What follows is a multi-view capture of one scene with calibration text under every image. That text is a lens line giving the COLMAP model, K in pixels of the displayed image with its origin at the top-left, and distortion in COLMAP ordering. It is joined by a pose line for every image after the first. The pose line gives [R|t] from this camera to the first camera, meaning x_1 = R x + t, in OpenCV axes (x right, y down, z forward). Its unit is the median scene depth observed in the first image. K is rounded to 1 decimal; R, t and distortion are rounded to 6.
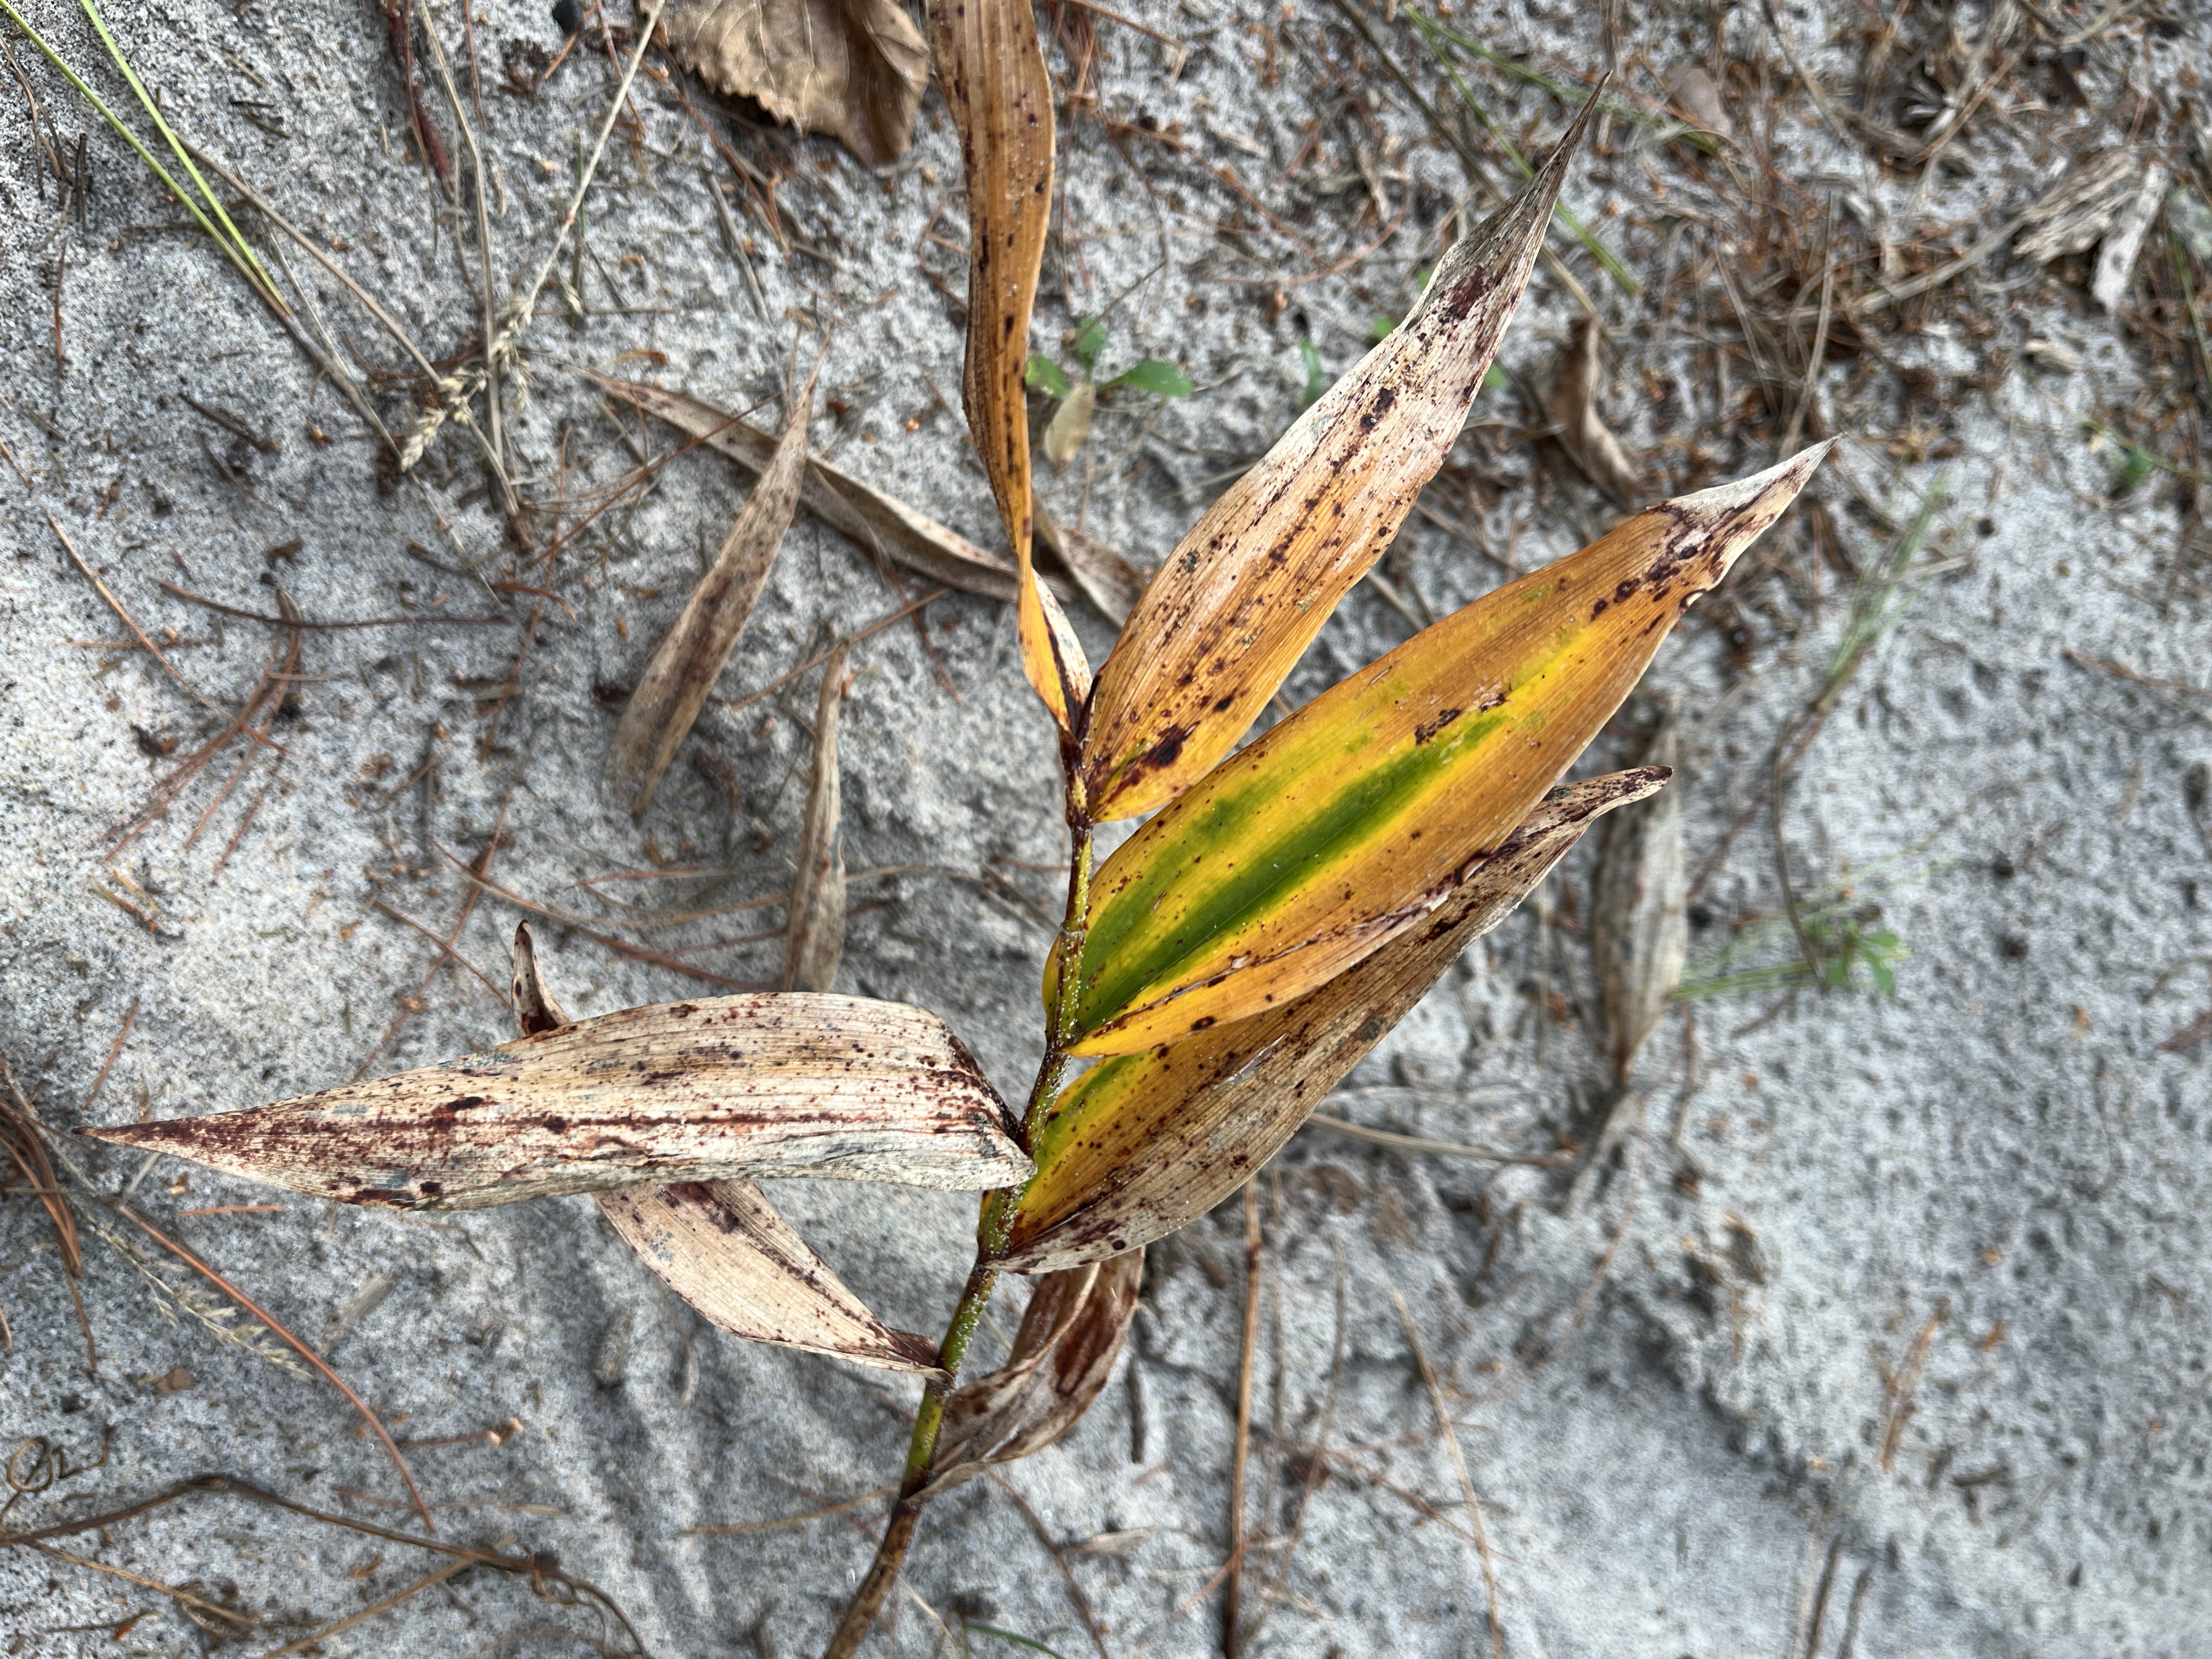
lens RADIAL K [[1648.4, 0, 1105.7], [0, 1648.4, 825.1], [0, 0, 1]] dist [-0.003411, 0.000283]
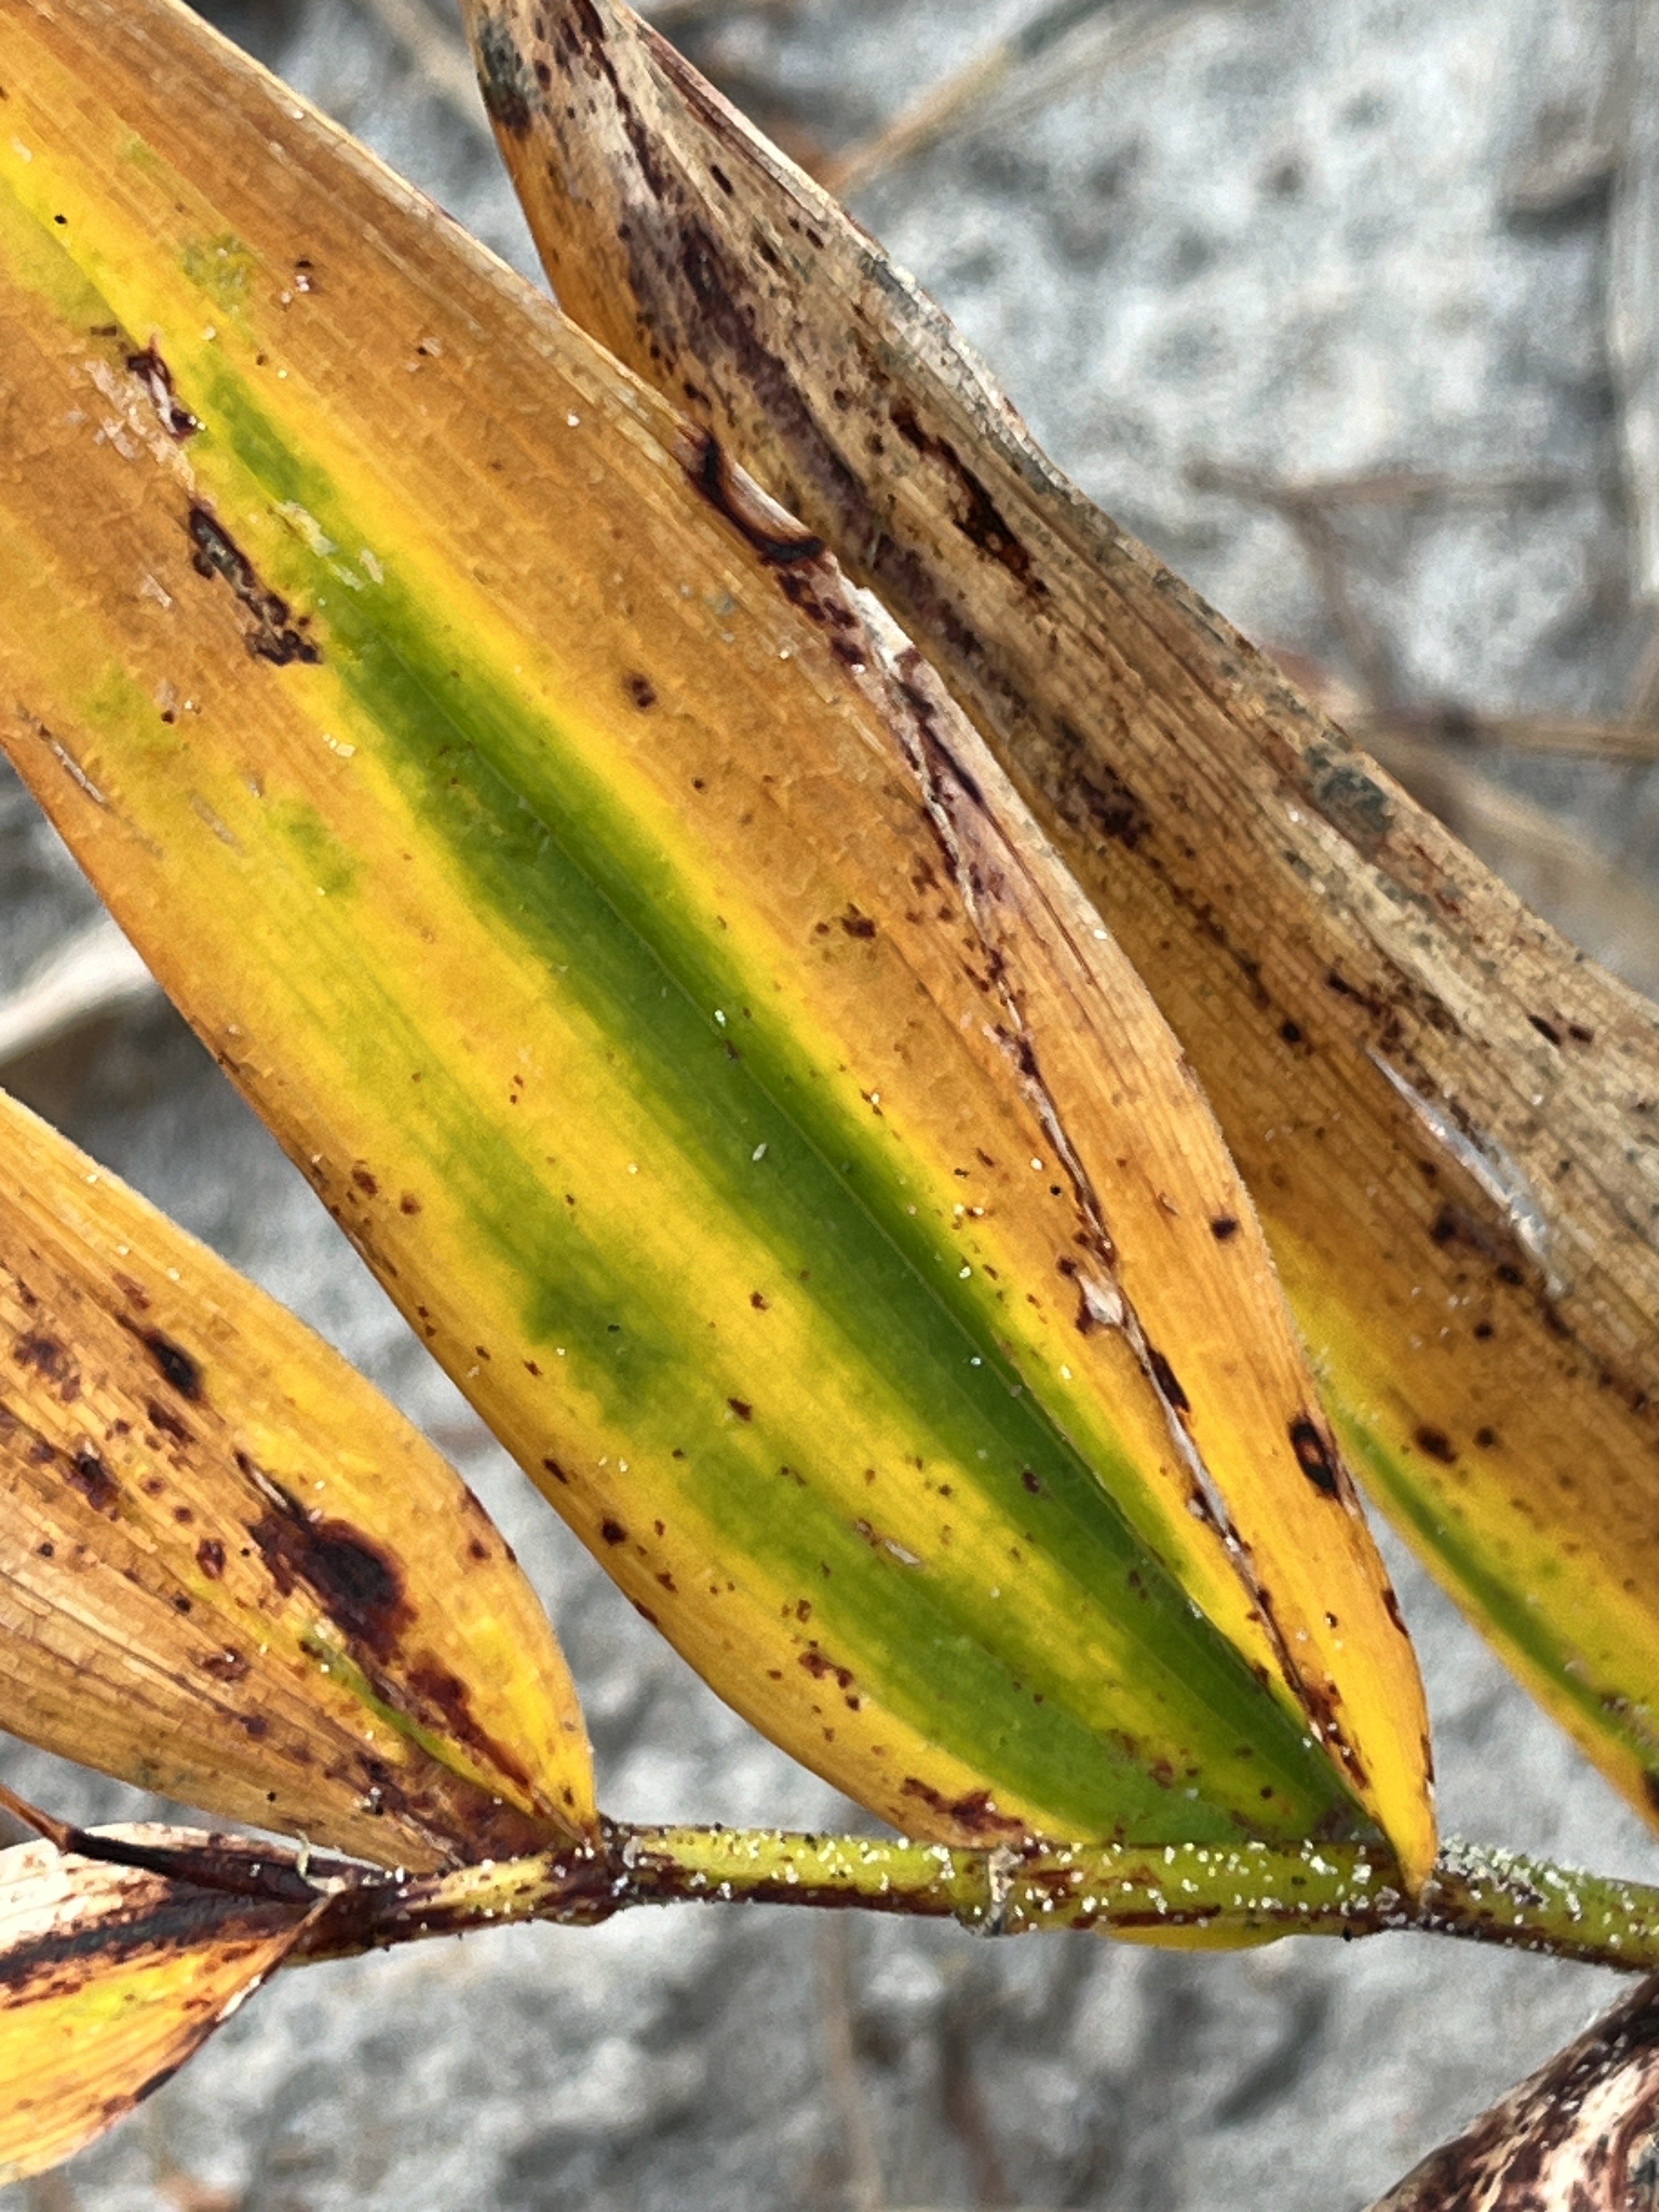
lens RADIAL K [[5486.9, 0, 831.3], [0, 5486.9, 1106.0], [0, 0, 1]] dist [0.041803, 0.000000]
pose [[0.000467, -0.996351, -0.085352, 0.193200], [0.999960, -0.000299, 0.008964, 0.029252], [-0.008957, -0.085353, 0.996311, 0.074954]]
